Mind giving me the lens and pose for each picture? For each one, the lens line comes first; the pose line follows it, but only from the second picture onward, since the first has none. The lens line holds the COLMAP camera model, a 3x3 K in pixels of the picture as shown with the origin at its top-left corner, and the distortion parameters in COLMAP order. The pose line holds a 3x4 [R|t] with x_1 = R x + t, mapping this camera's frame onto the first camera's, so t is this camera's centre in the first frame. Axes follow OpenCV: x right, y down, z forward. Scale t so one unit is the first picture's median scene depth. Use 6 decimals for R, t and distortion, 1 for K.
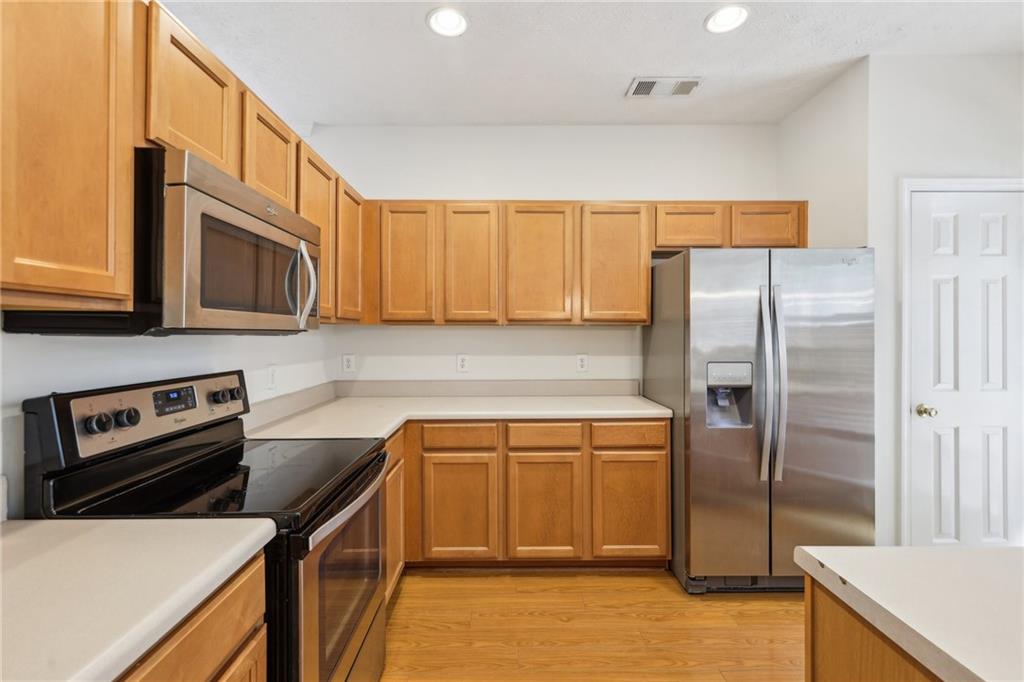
lens RADIAL K [[443.4, 0, 511.6], [0, 443.4, 335.5], [0, 0, 1]] dist [0.000802, -0.000014]
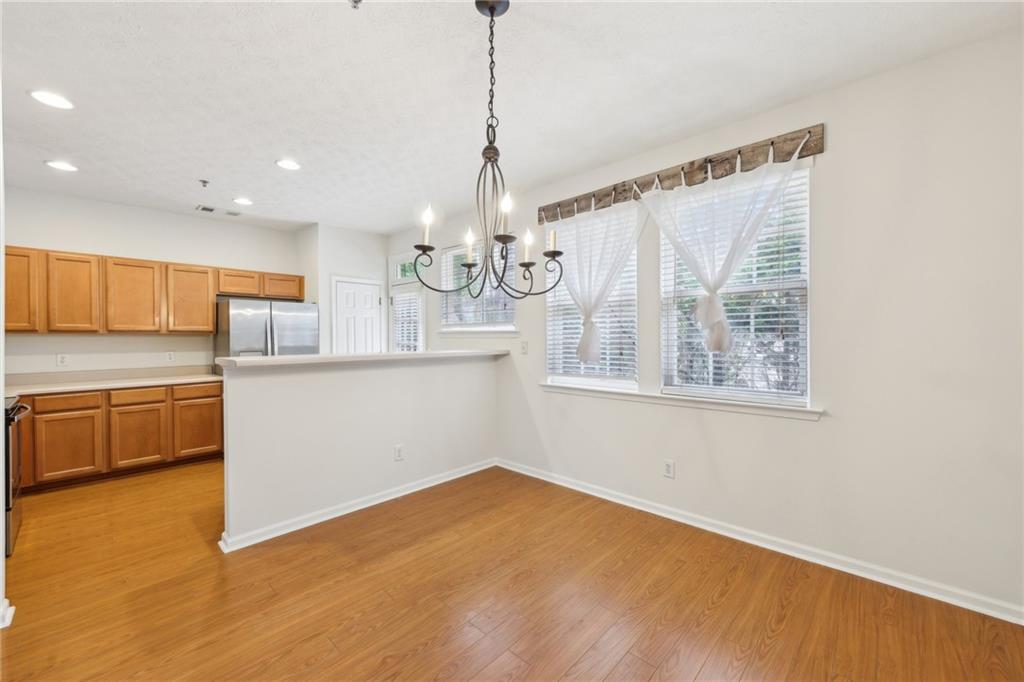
lens RADIAL K [[409.7, 0, 509.4], [0, 409.7, 340.9], [0, 0, 1]] dist [0.003230, 0.000289]
pose [[0.701132, -0.009040, 0.712974, -0.051144], [0.003960, 0.999954, 0.008784, -0.005318], [-0.713020, -0.003335, 0.701135, -1.105715]]
